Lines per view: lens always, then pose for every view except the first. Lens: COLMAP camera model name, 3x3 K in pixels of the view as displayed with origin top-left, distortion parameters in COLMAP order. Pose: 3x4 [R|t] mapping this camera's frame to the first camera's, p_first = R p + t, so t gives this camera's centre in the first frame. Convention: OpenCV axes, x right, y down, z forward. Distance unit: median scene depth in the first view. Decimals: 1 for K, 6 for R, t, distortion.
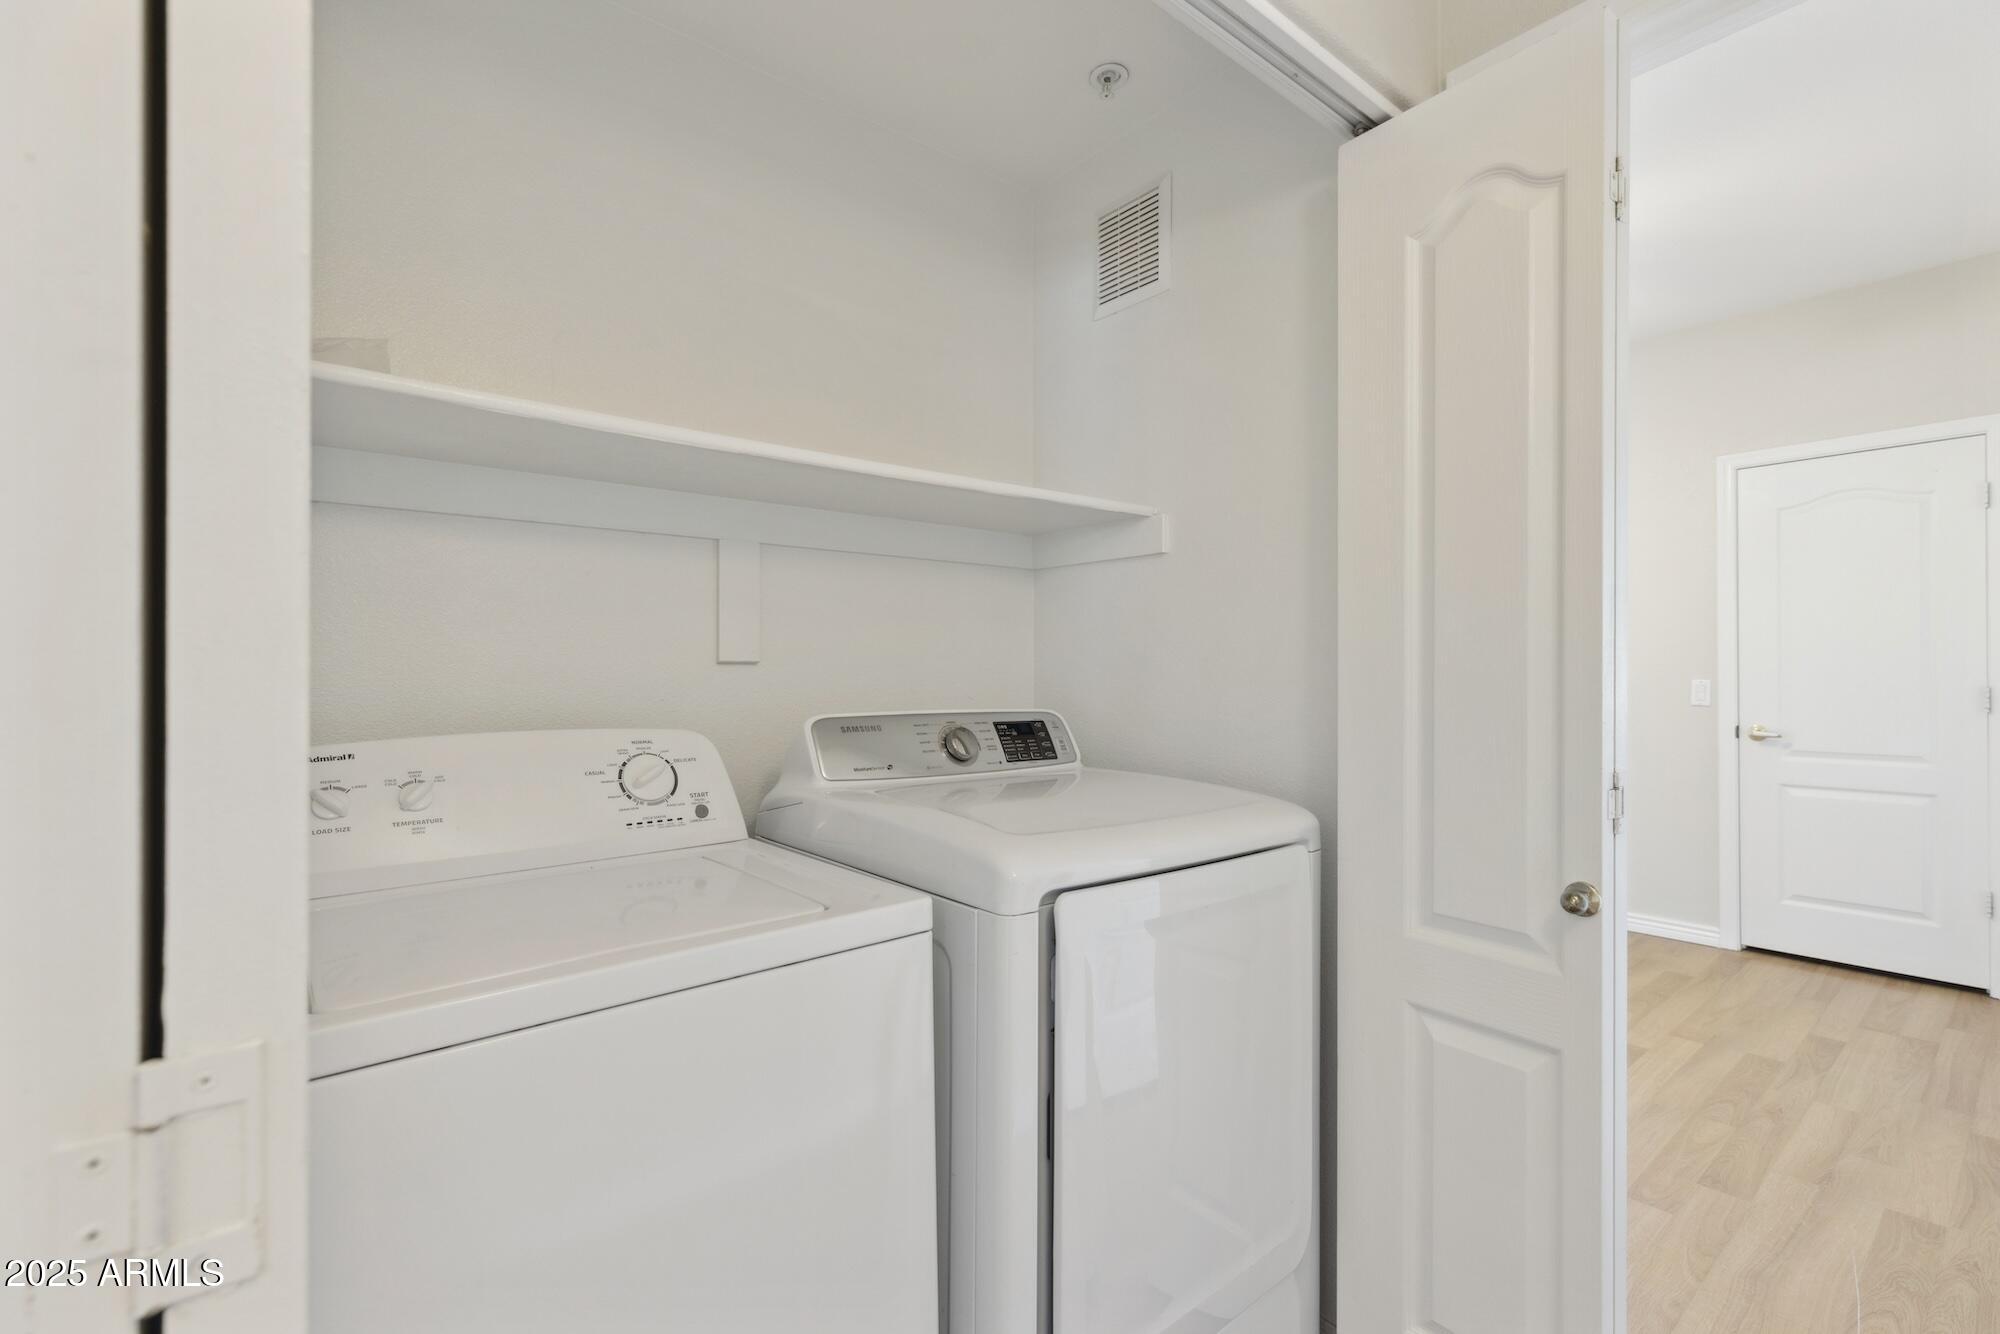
lens RADIAL K [[910.6, 0, 1007.2], [0, 910.6, 658.1], [0, 0, 1]] dist [0.008394, -0.000720]
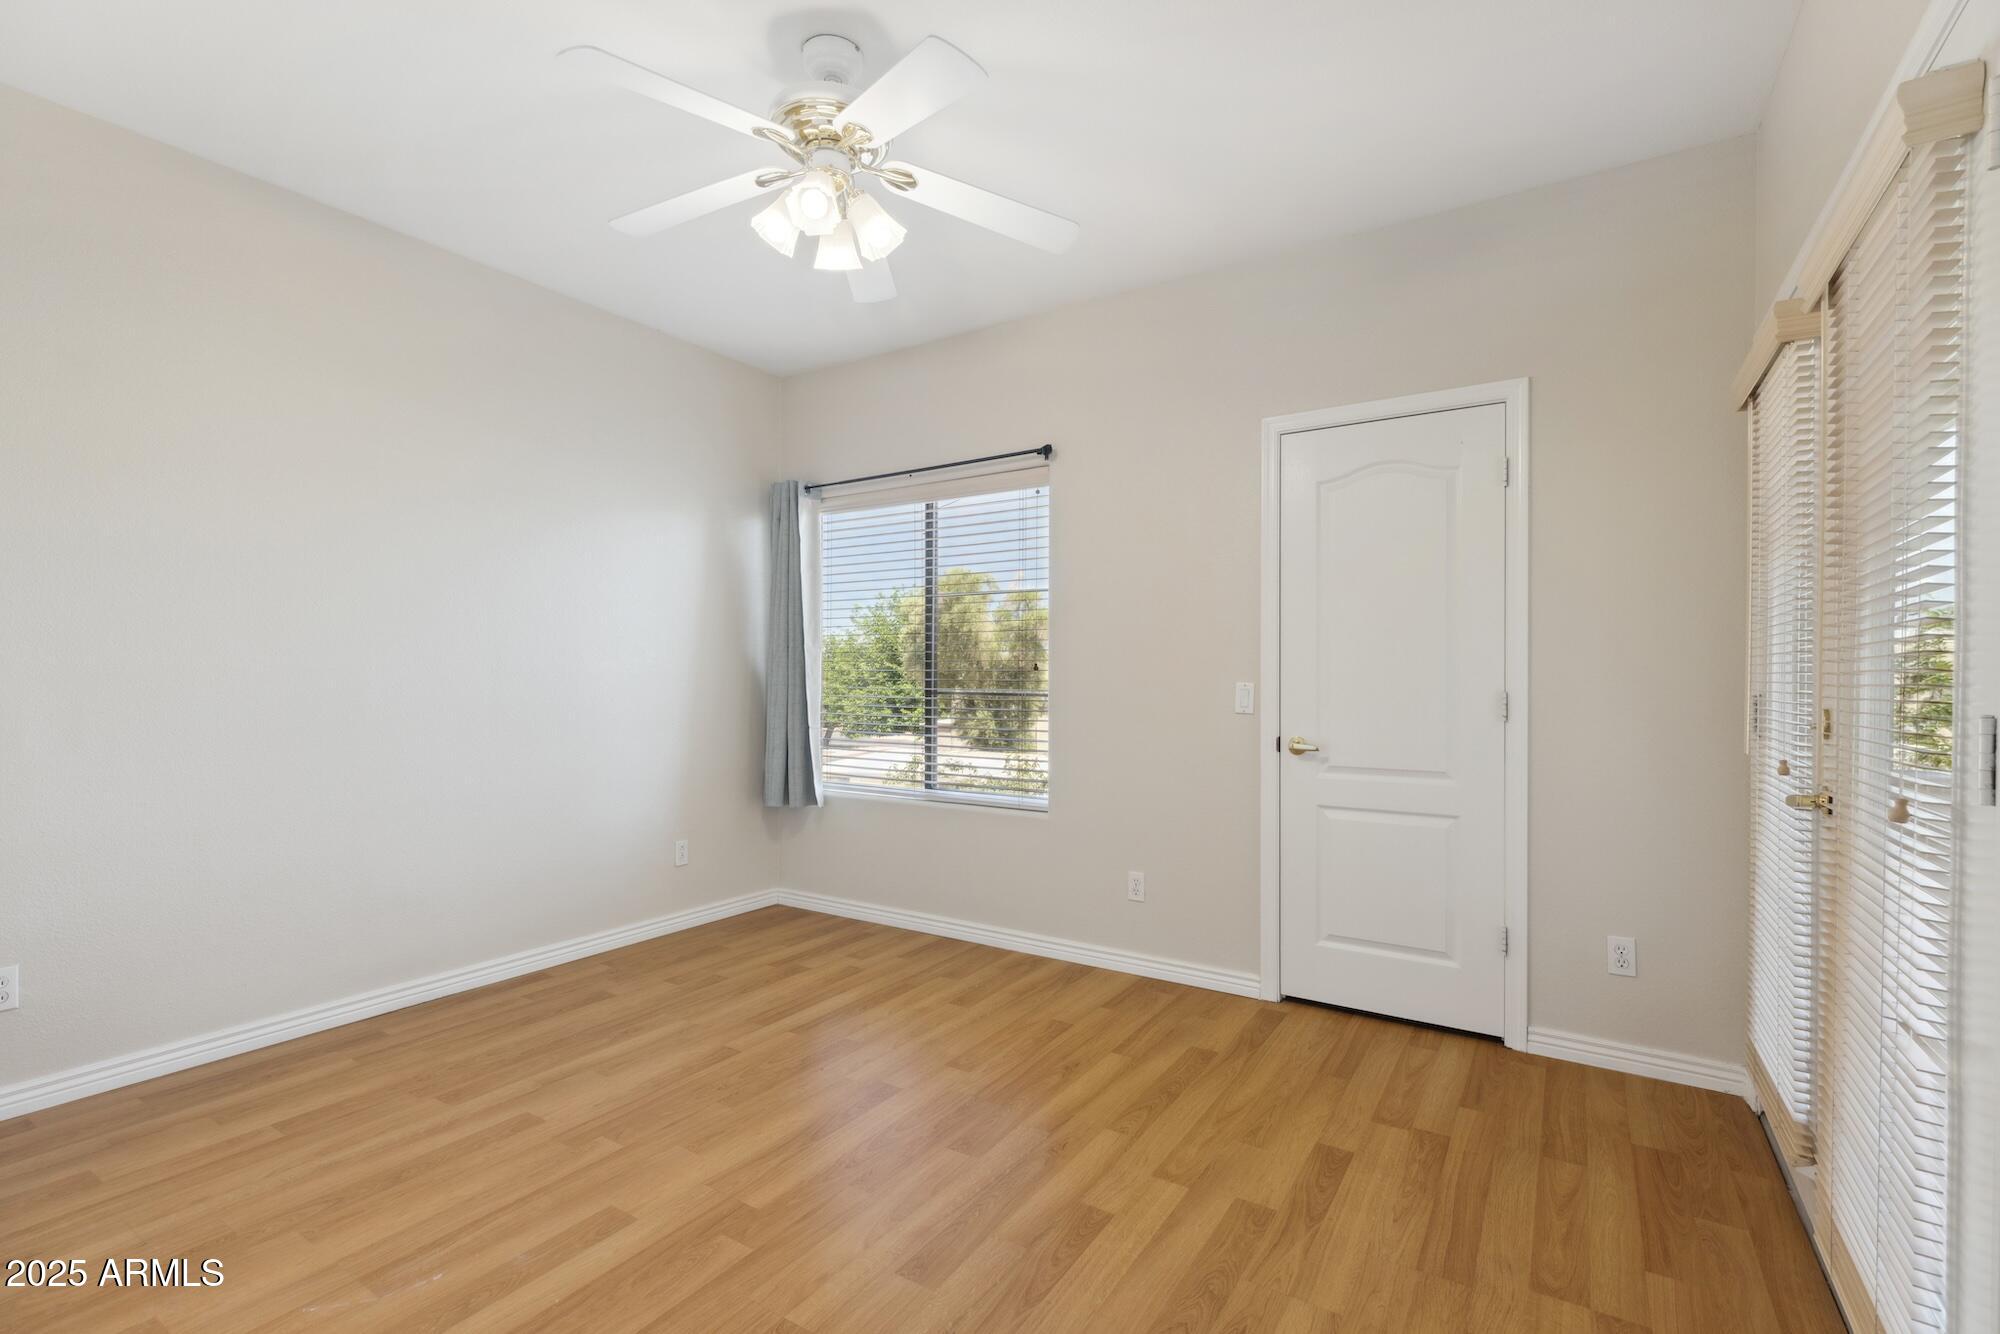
lens RADIAL K [[910.6, 0, 1016.6], [0, 910.6, 658.7], [0, 0, 1]] dist [0.008394, -0.000720]
pose [[0.952869, 0.007289, 0.303294, 0.351094], [-0.007268, 0.999973, -0.001197, 0.004643], [-0.303295, -0.001064, 0.952896, 0.304538]]
